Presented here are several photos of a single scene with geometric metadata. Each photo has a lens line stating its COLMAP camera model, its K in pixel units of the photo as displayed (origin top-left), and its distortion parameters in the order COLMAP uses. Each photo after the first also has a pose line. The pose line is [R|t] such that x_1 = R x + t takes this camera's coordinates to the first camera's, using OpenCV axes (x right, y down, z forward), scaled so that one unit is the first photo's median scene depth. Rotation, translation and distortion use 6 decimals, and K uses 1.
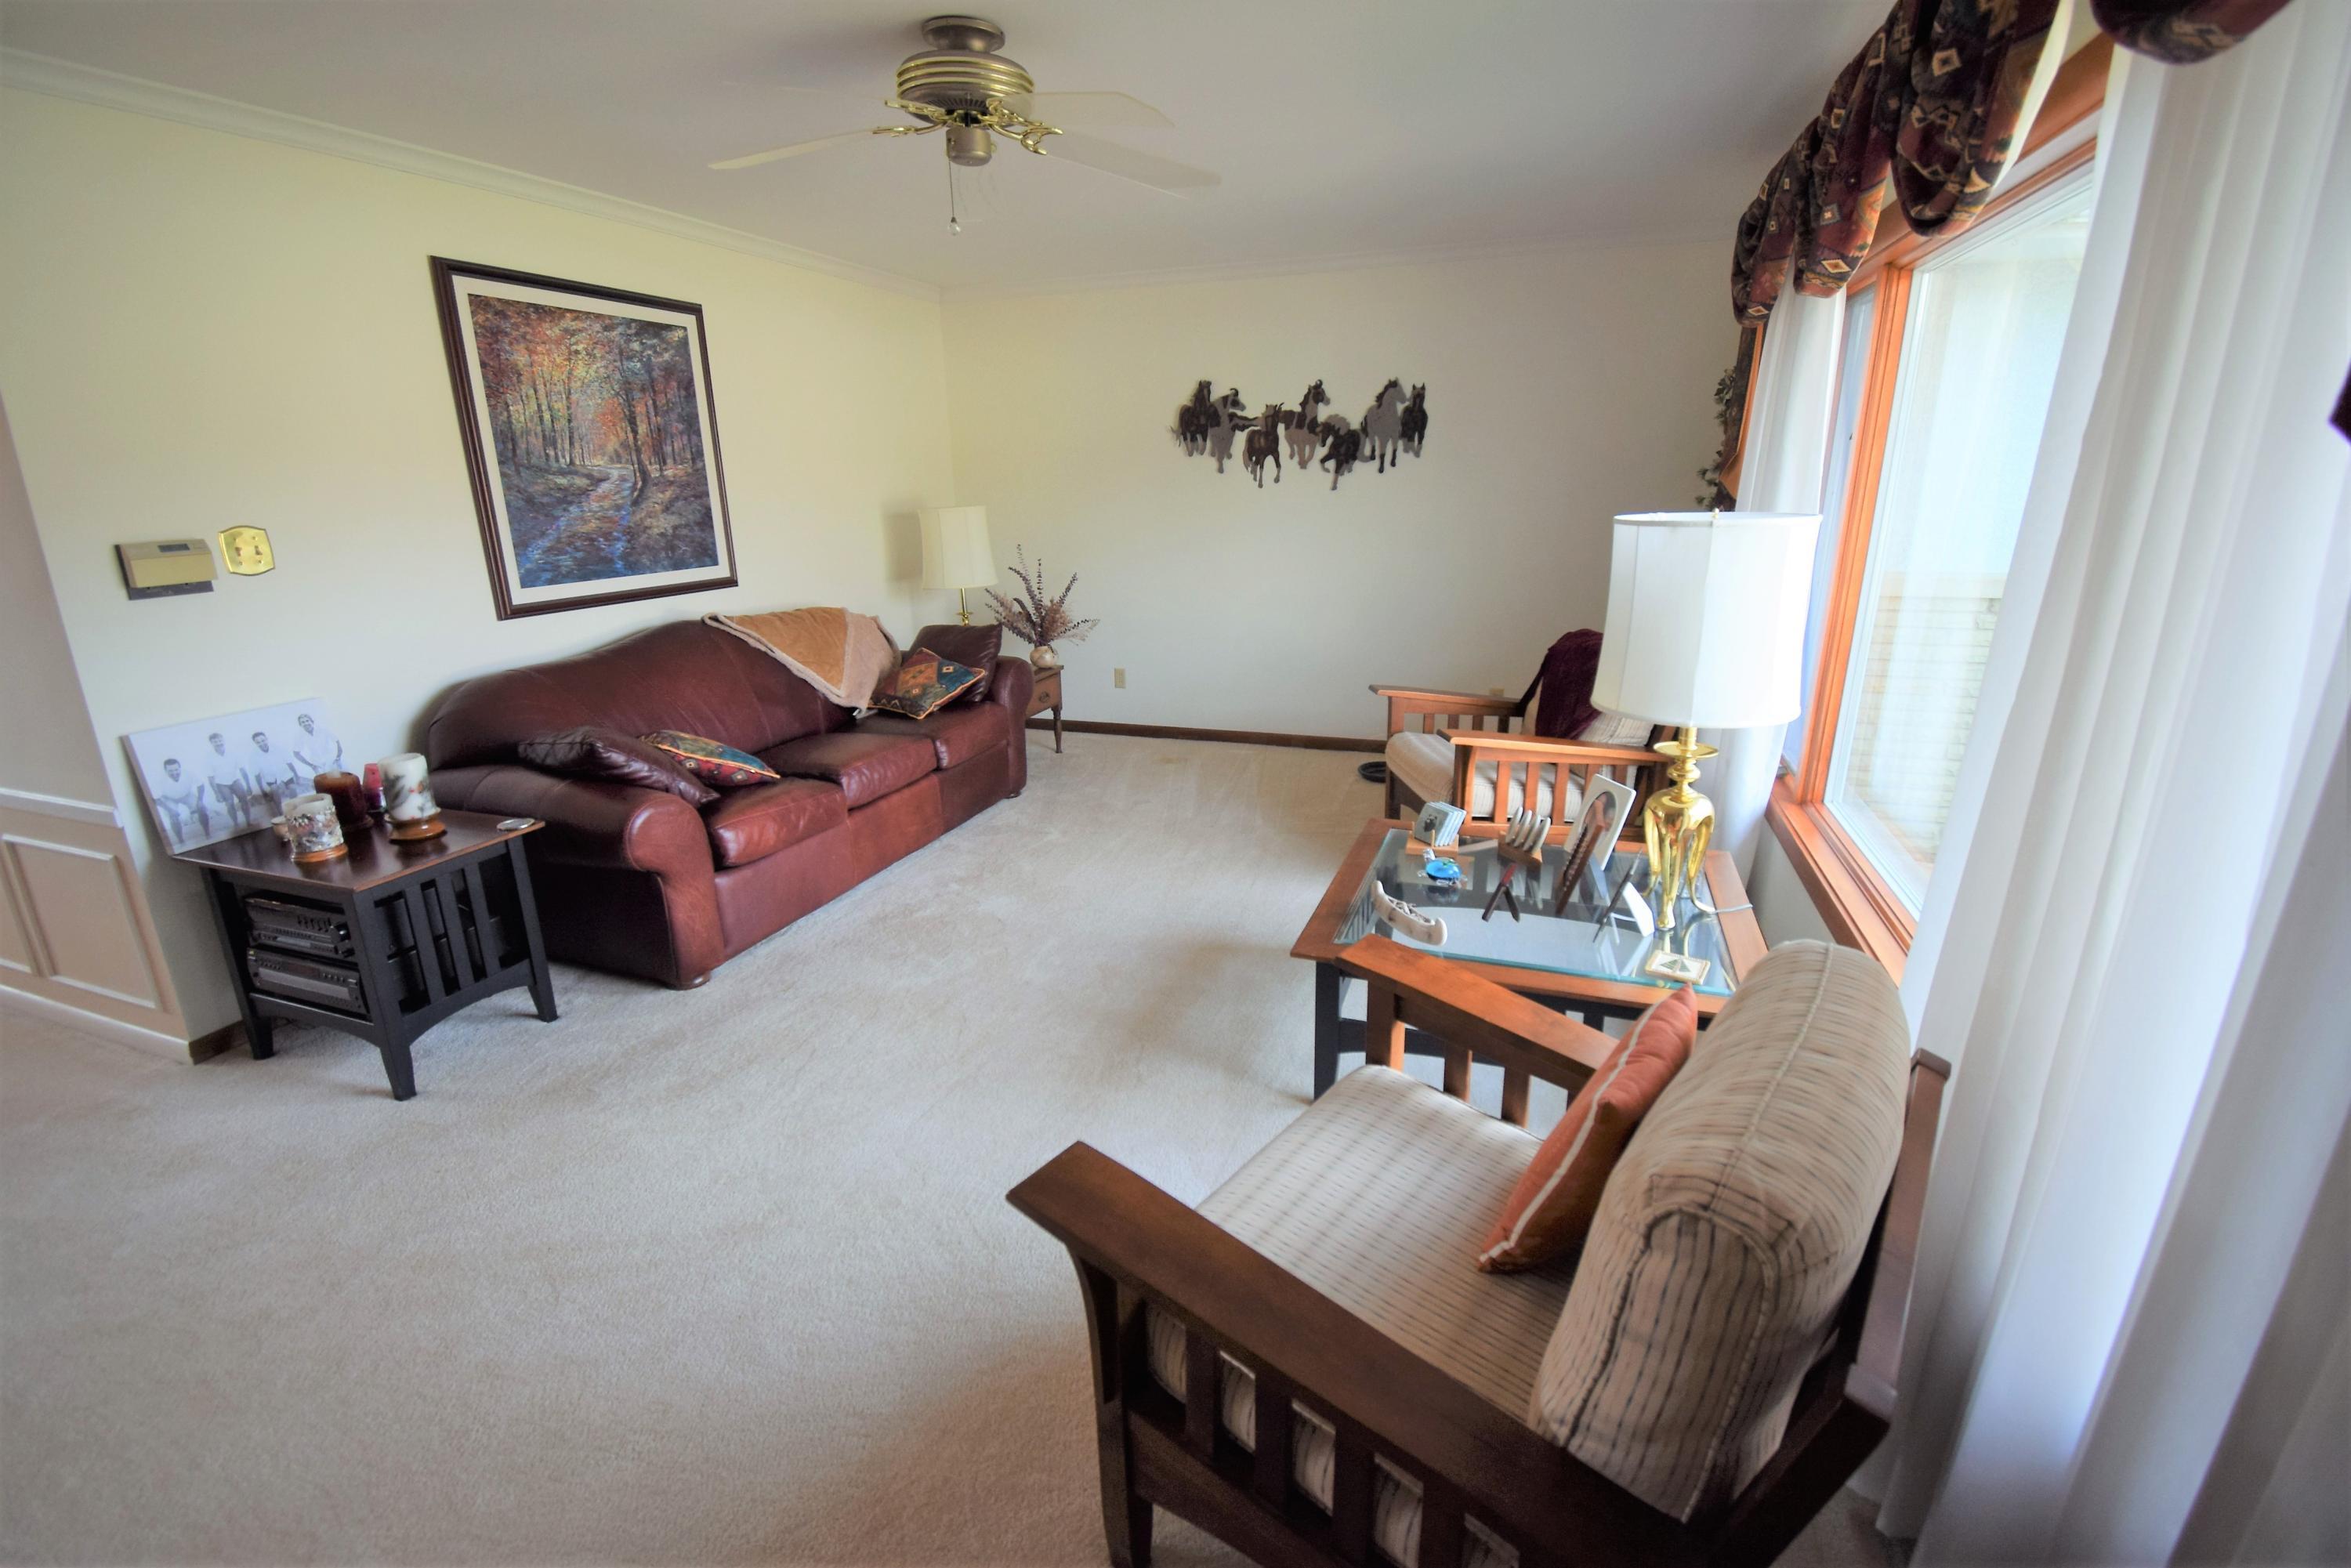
lens RADIAL K [[1036.0, 0, 1178.9], [0, 1036.0, 790.0], [0, 0, 1]] dist [0.017653, -0.023331]
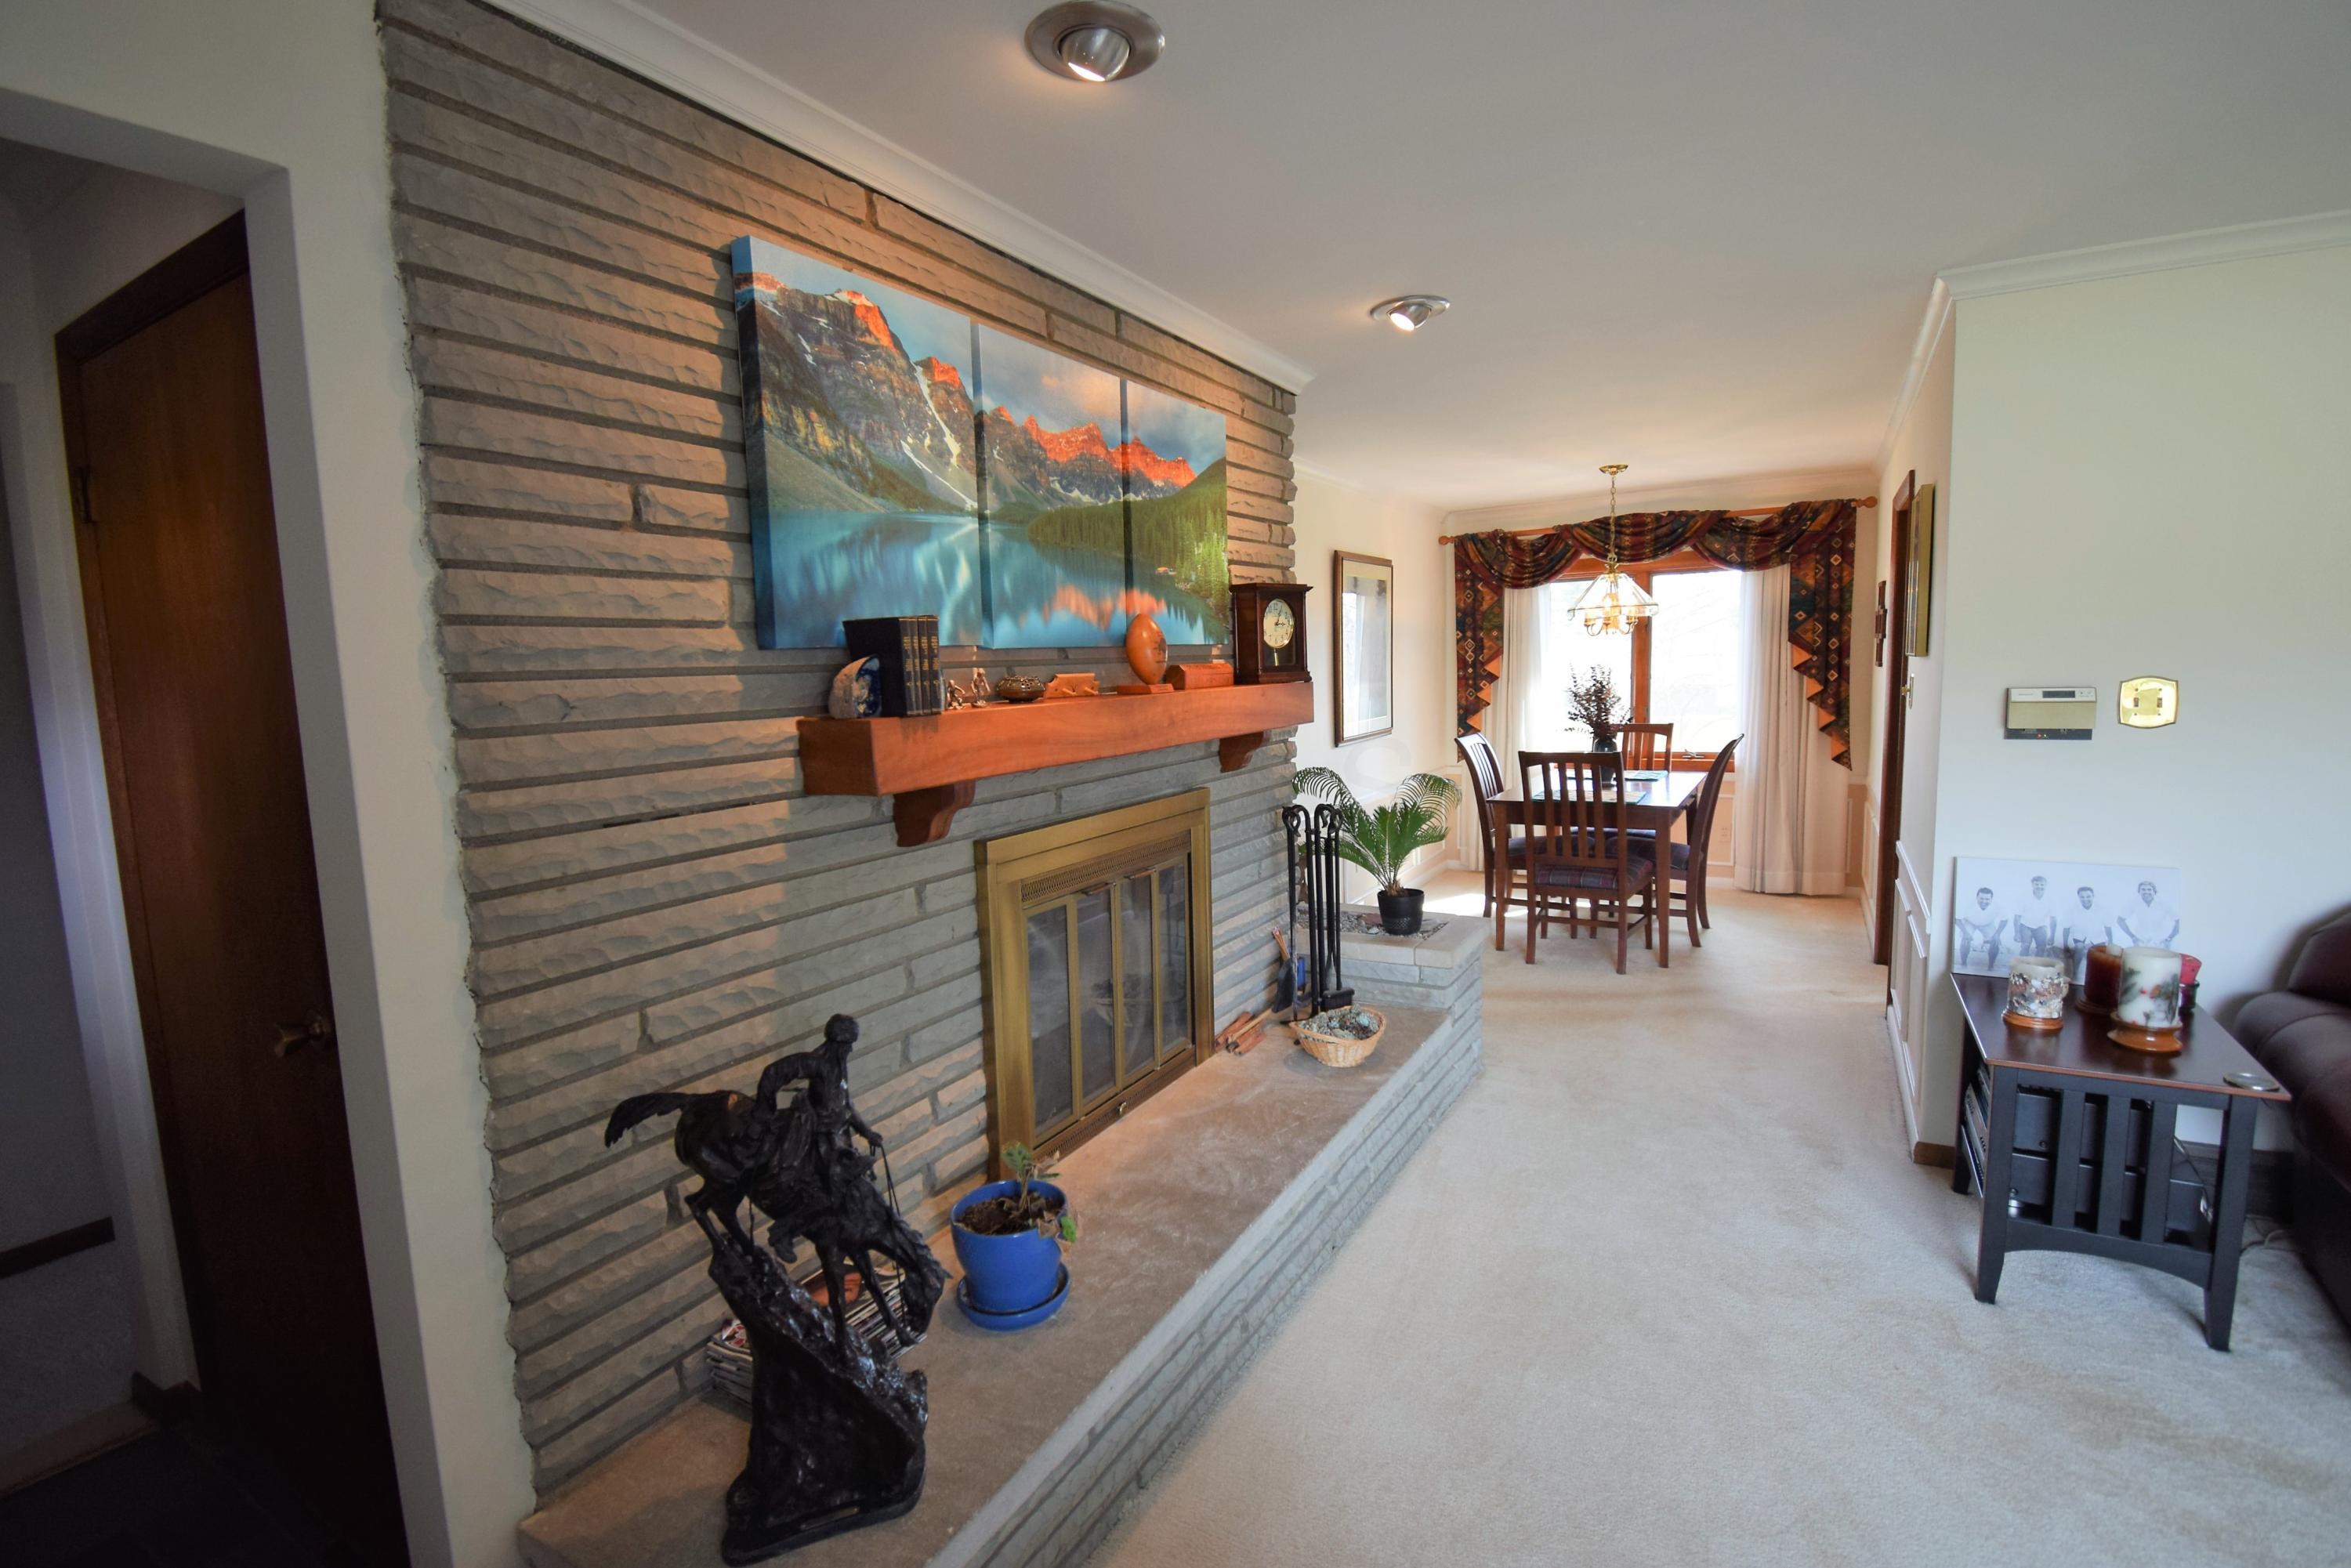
lens RADIAL K [[1064.0, 0, 1170.9], [0, 1064.0, 777.9], [0, 0, 1]] dist [0.026724, -0.027760]
pose [[-0.189292, 0.126828, -0.973696, 0.119548], [-0.251507, 0.952280, 0.172933, -0.060786], [0.949164, 0.277627, -0.148361, 0.176658]]
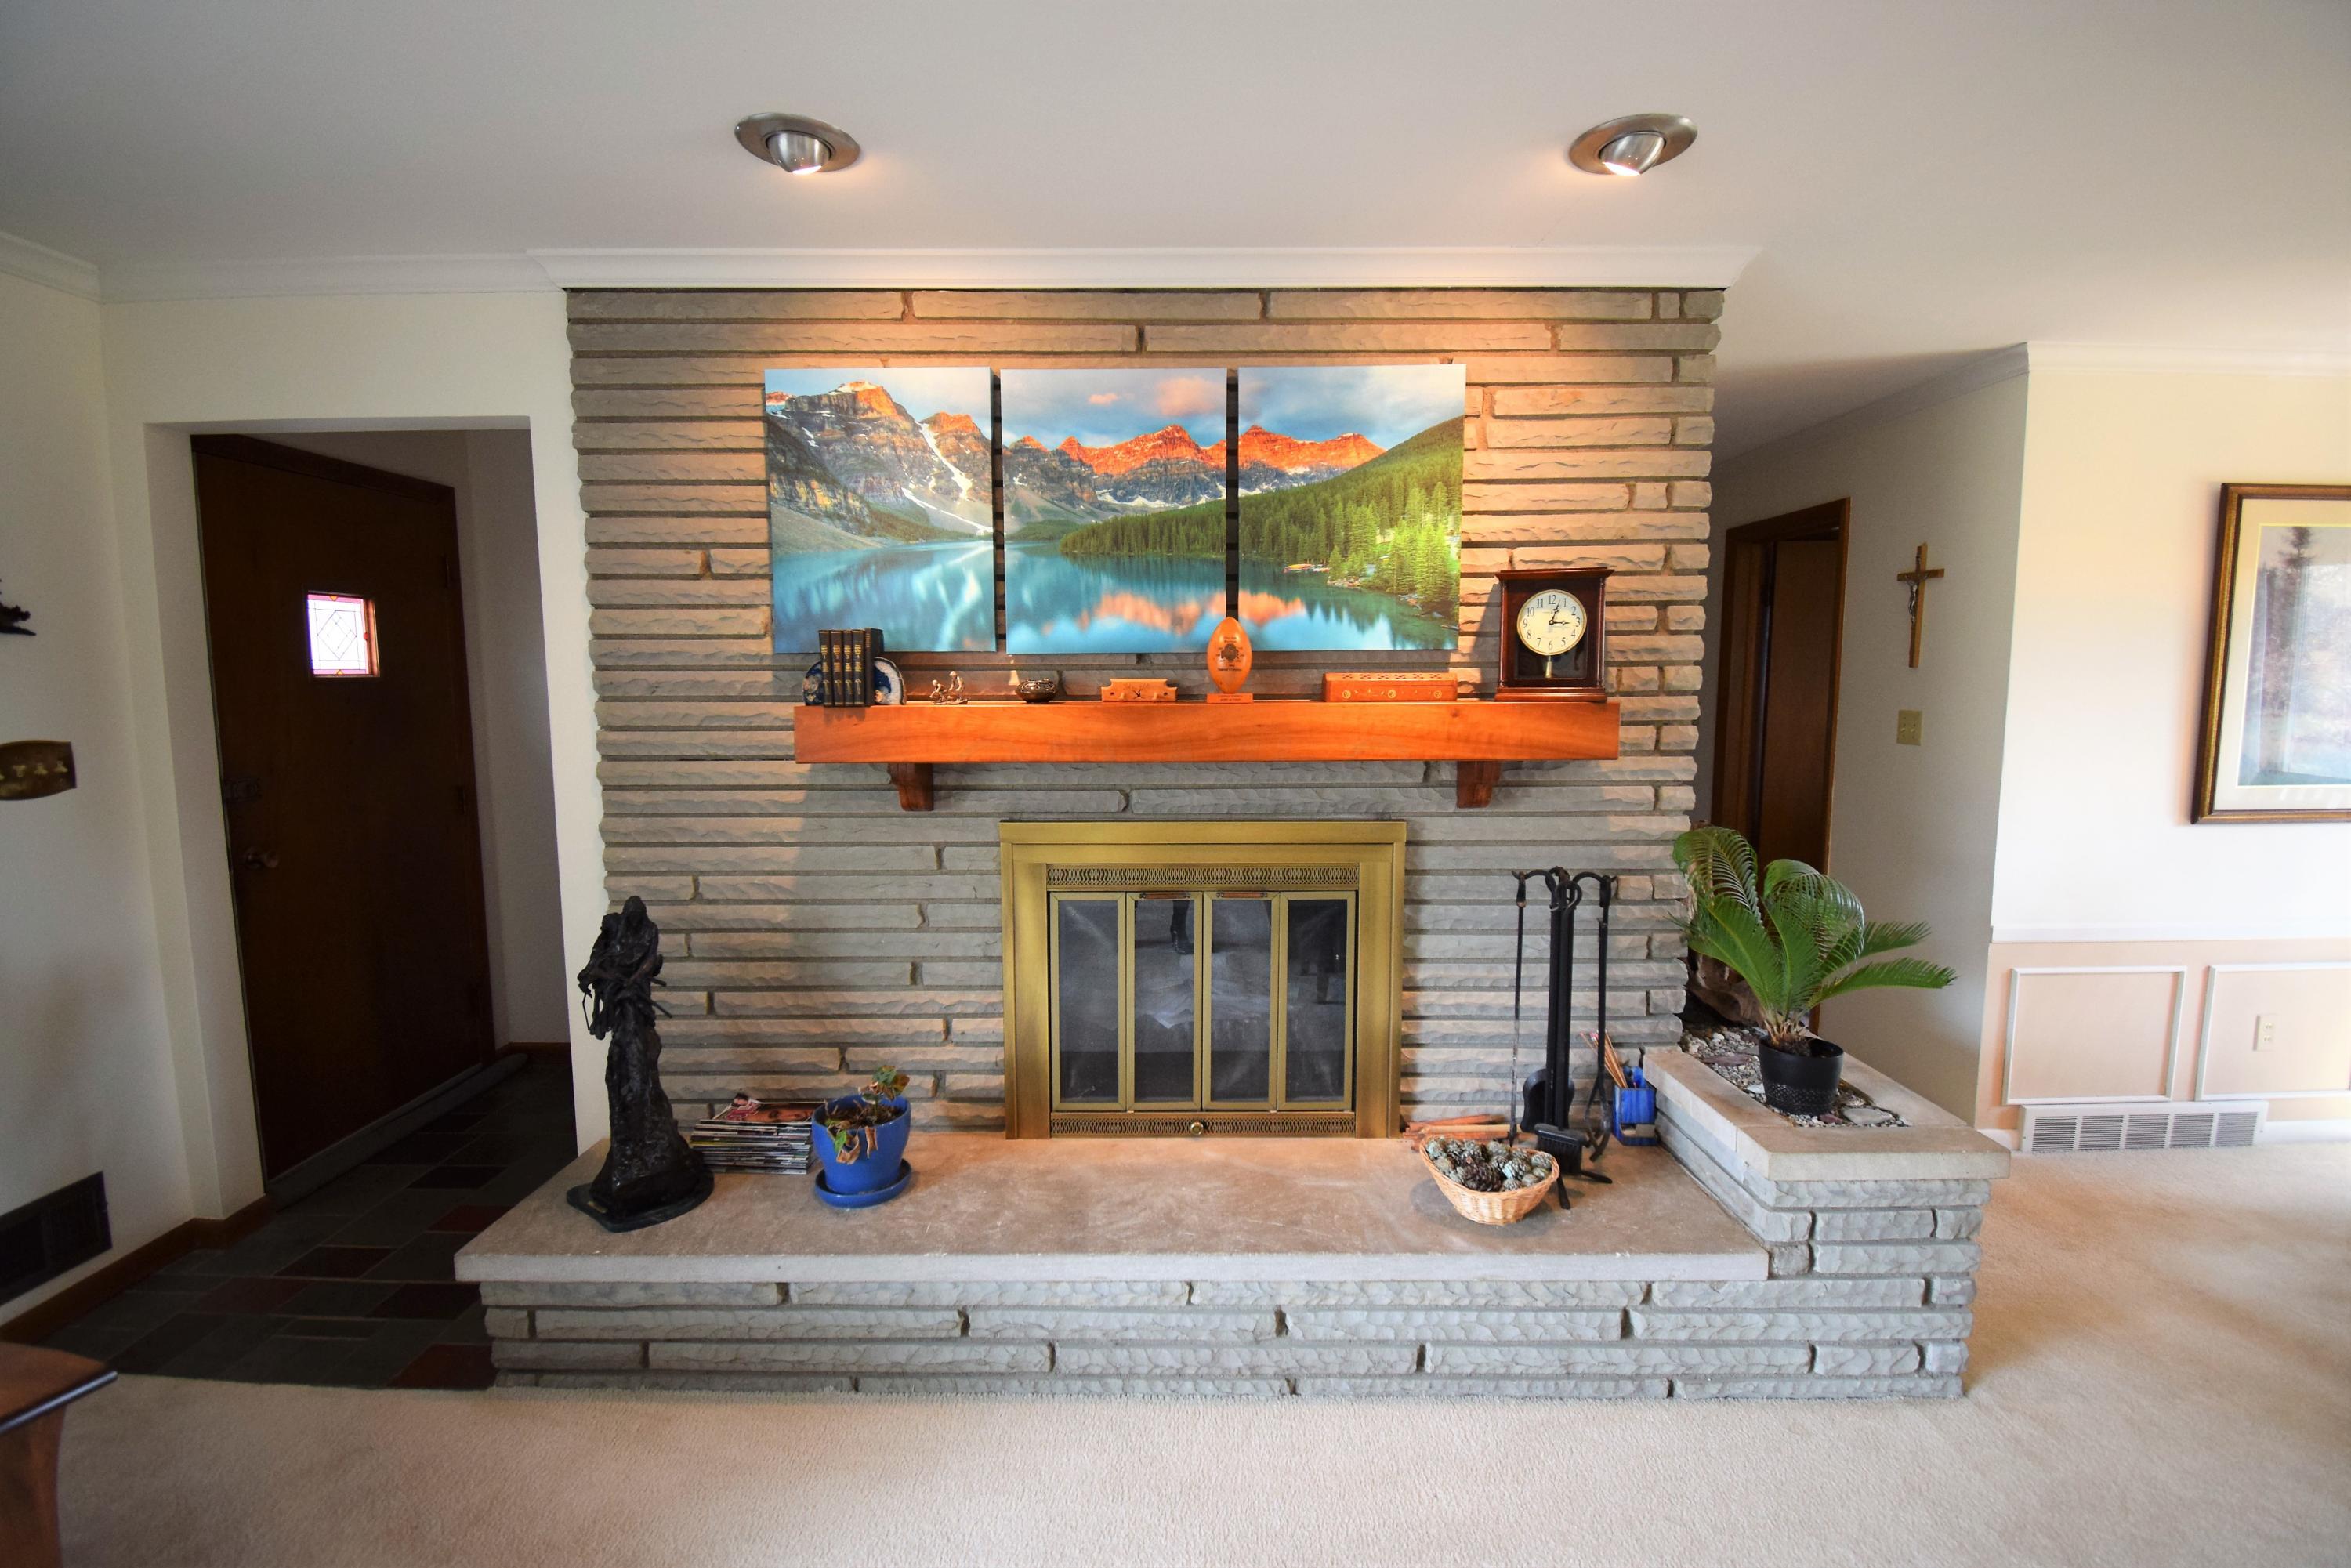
lens RADIAL K [[1044.2, 0, 1174.7], [0, 1044.2, 779.0], [0, 0, 1]] dist [0.025385, -0.026697]
pose [[-0.942237, 0.051762, -0.330923, -0.211899], [-0.080899, 0.923567, 0.374805, -0.153542], [0.325030, 0.379927, -0.866032, 0.500869]]
